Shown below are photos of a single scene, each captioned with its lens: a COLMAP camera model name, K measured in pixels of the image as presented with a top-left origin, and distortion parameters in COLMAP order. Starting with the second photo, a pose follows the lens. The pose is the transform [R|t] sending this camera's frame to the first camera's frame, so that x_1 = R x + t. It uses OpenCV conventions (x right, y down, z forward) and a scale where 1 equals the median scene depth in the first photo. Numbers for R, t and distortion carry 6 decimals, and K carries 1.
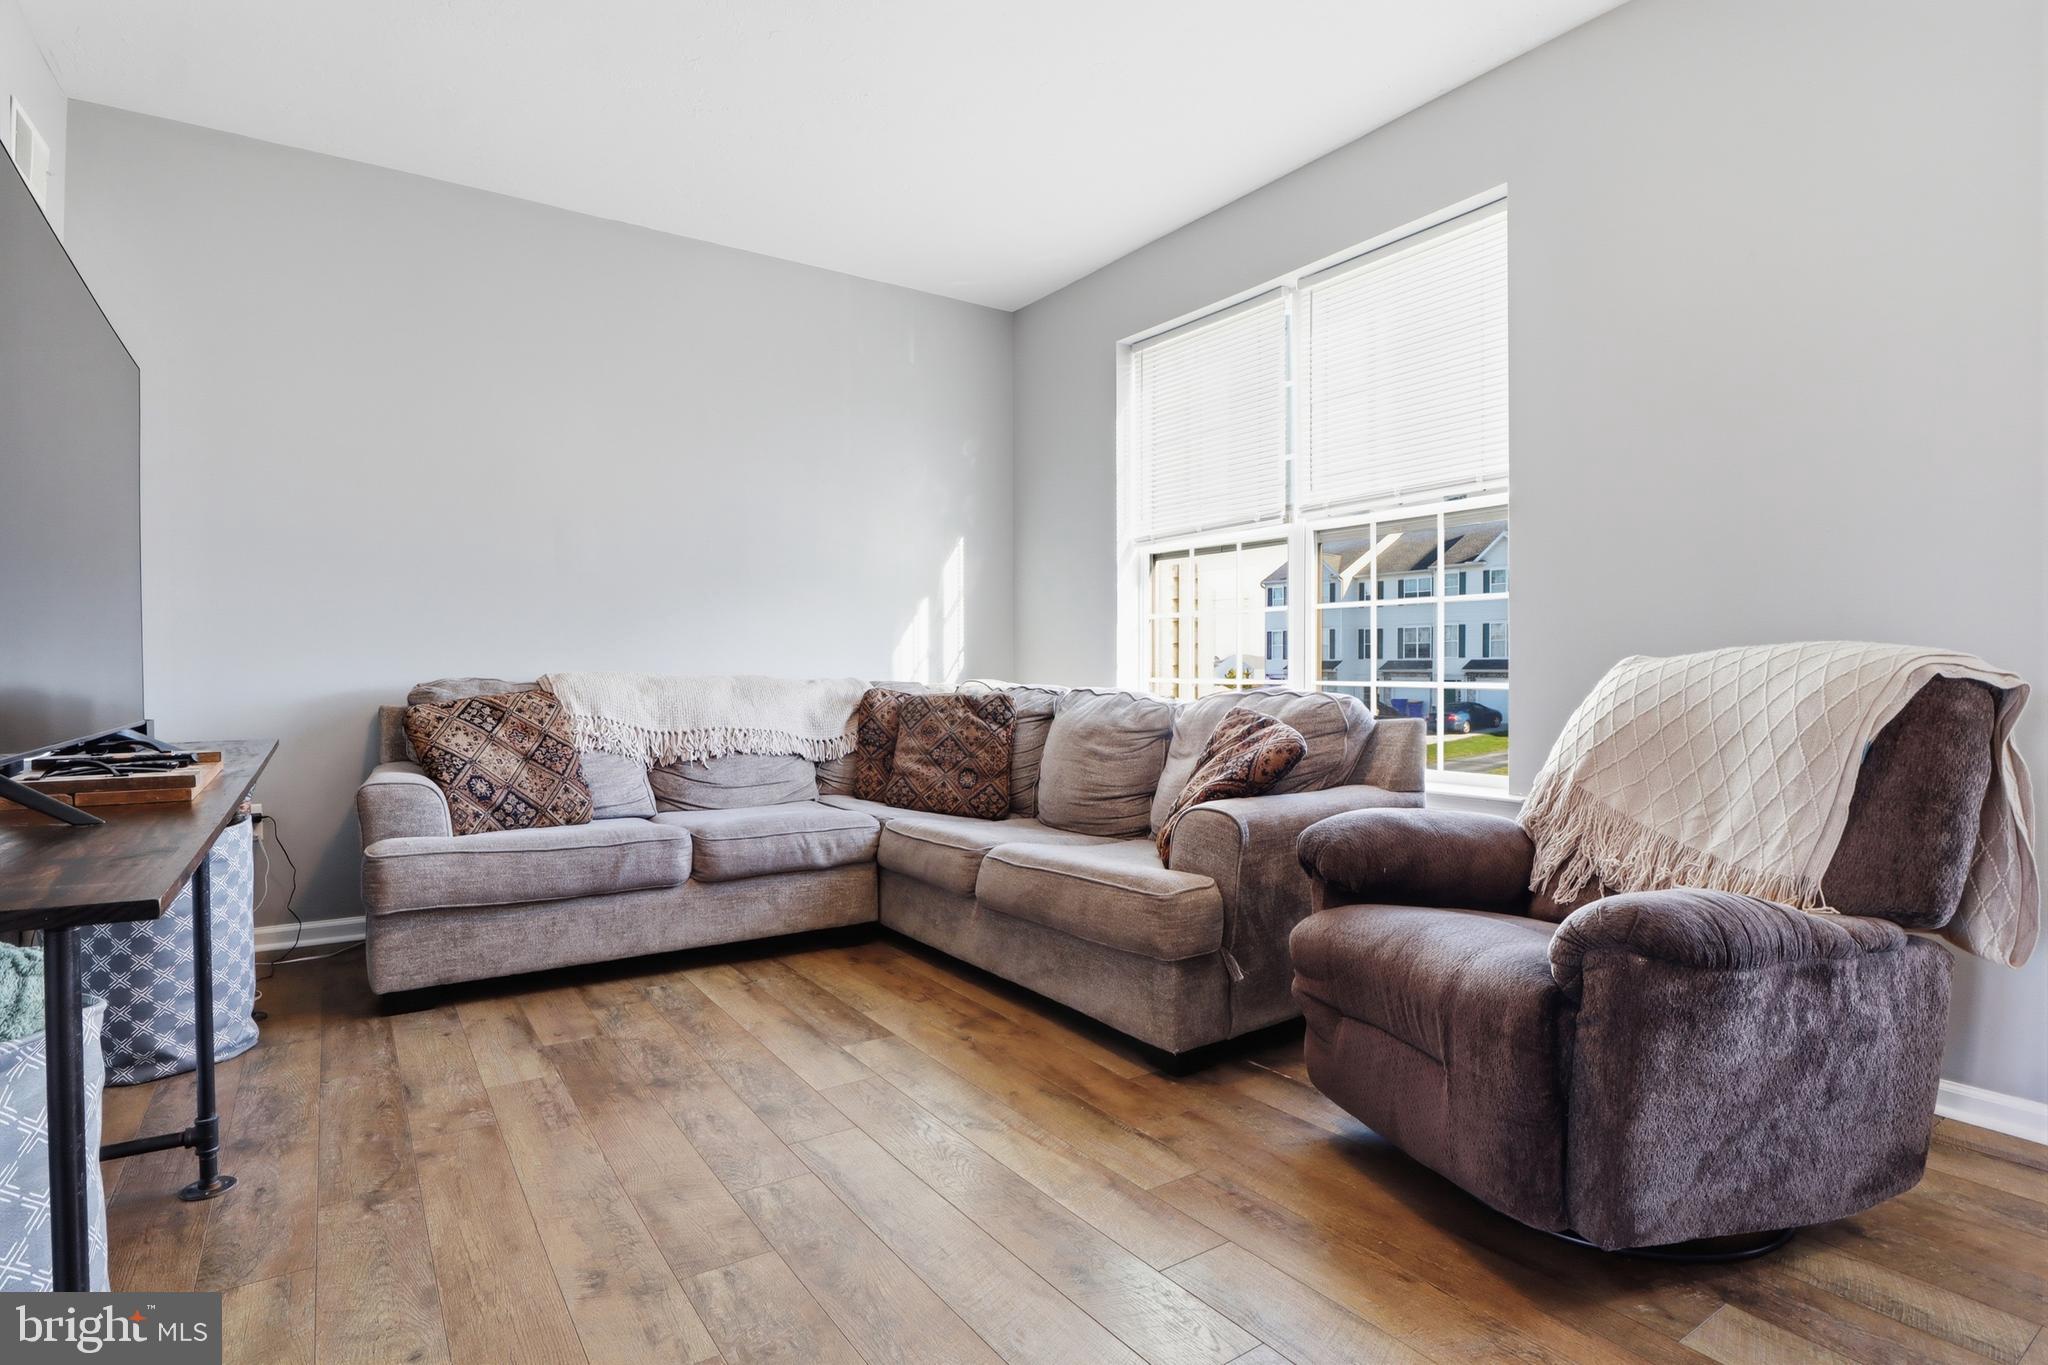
lens RADIAL K [[1031.4, 0, 1021.4], [0, 1031.4, 689.9], [0, 0, 1]] dist [-0.043104, 0.012158]
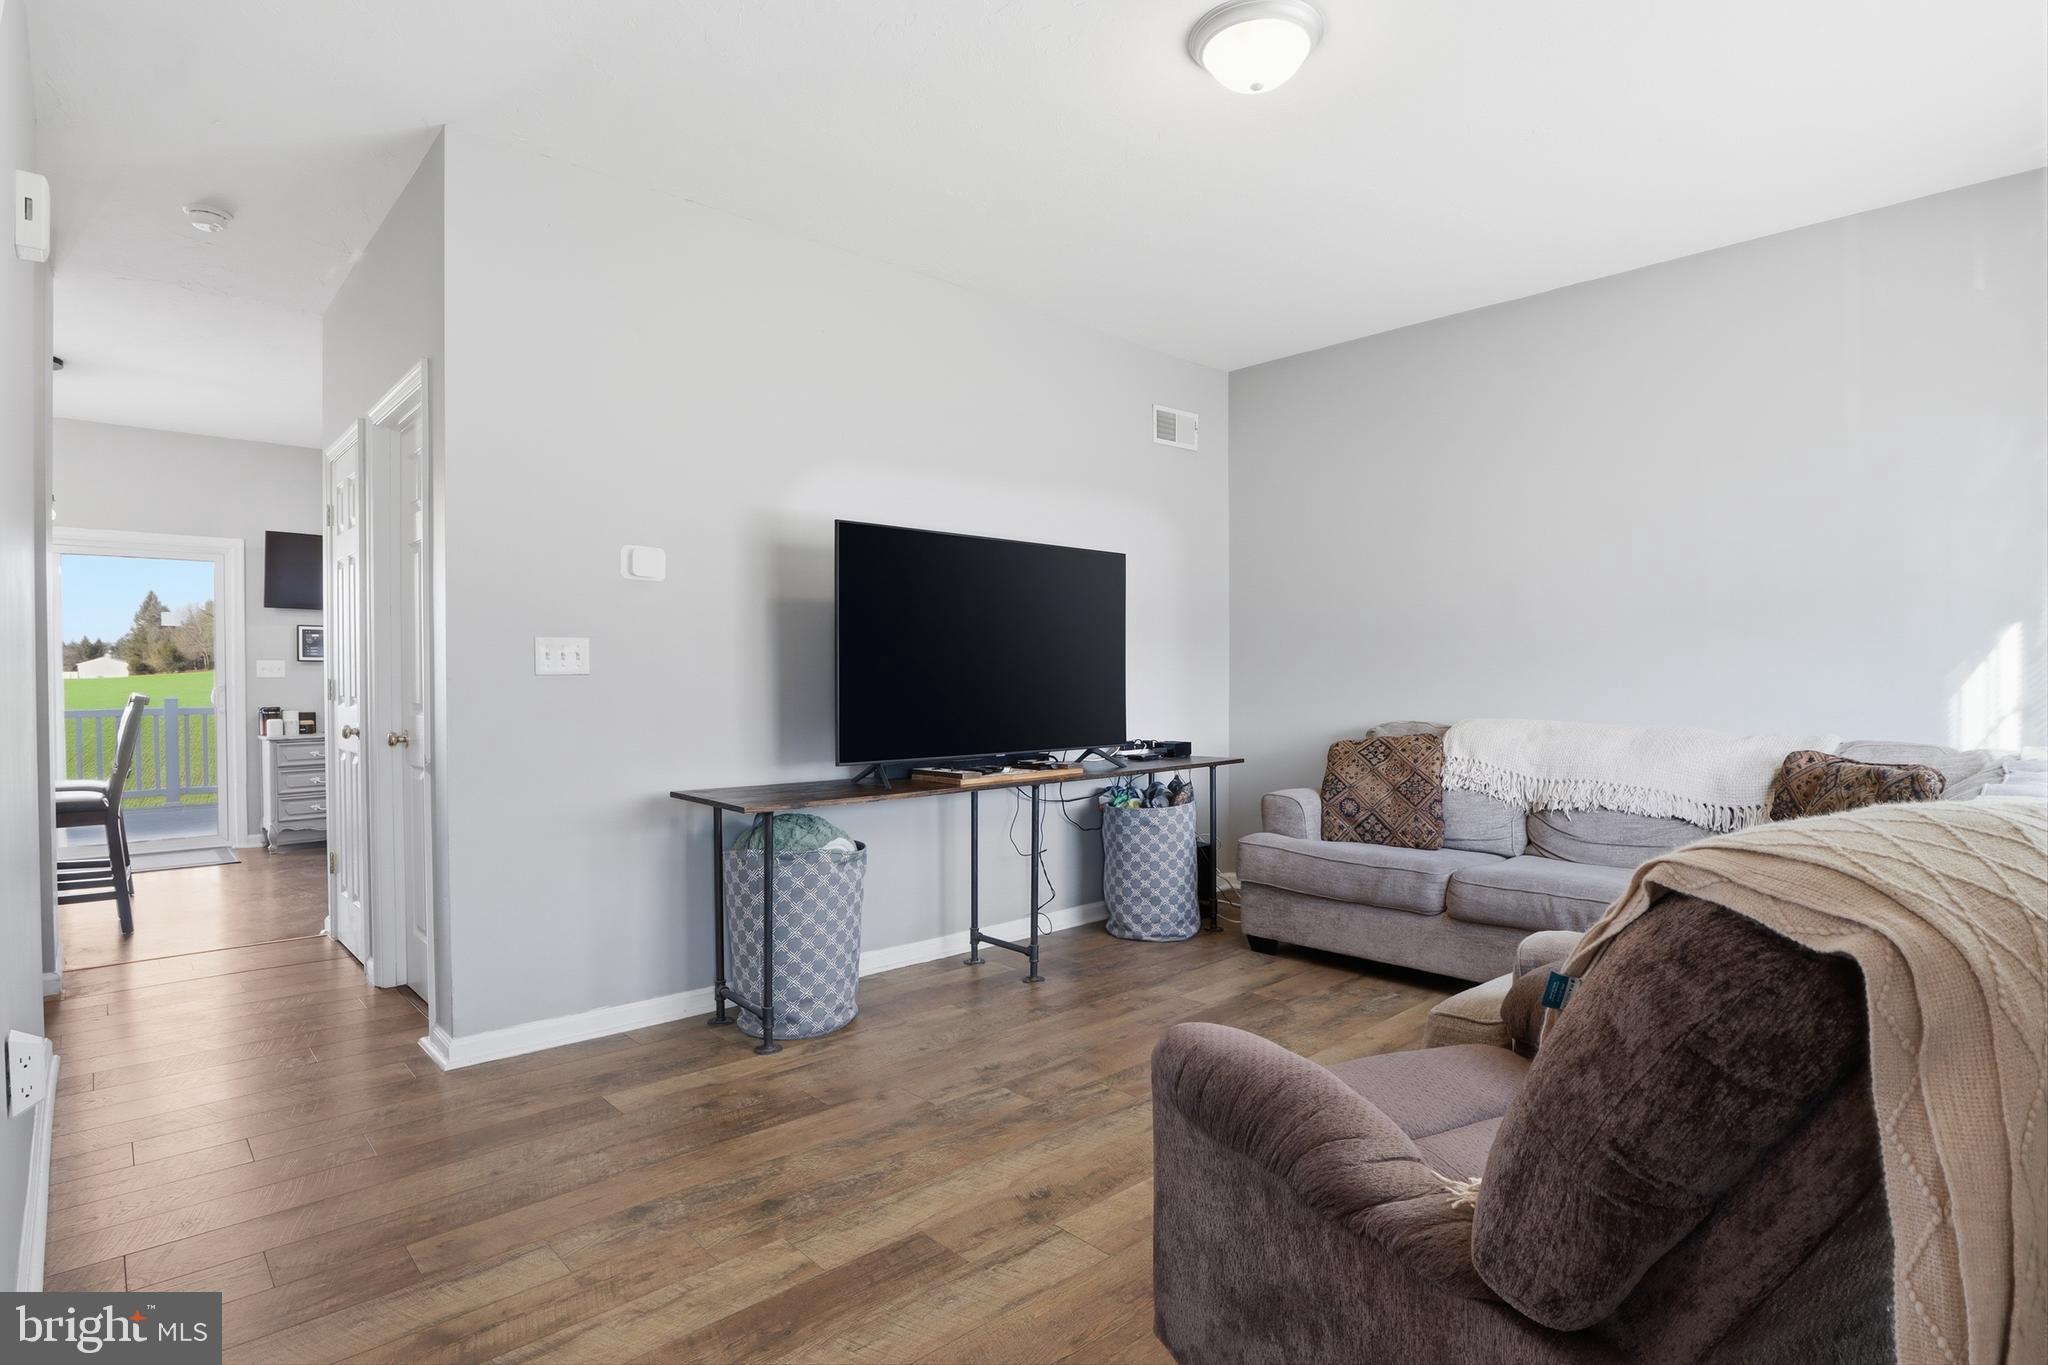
lens RADIAL K [[1031.8, 0, 1024.0], [0, 1031.8, 682.5], [0, 0, 1]] dist [-0.065031, 0.029236]
pose [[0.143704, 0.002810, -0.989617, 0.708835], [-0.018576, 0.999827, 0.000142, -0.056764], [0.989446, 0.018363, 0.143732, 0.391242]]
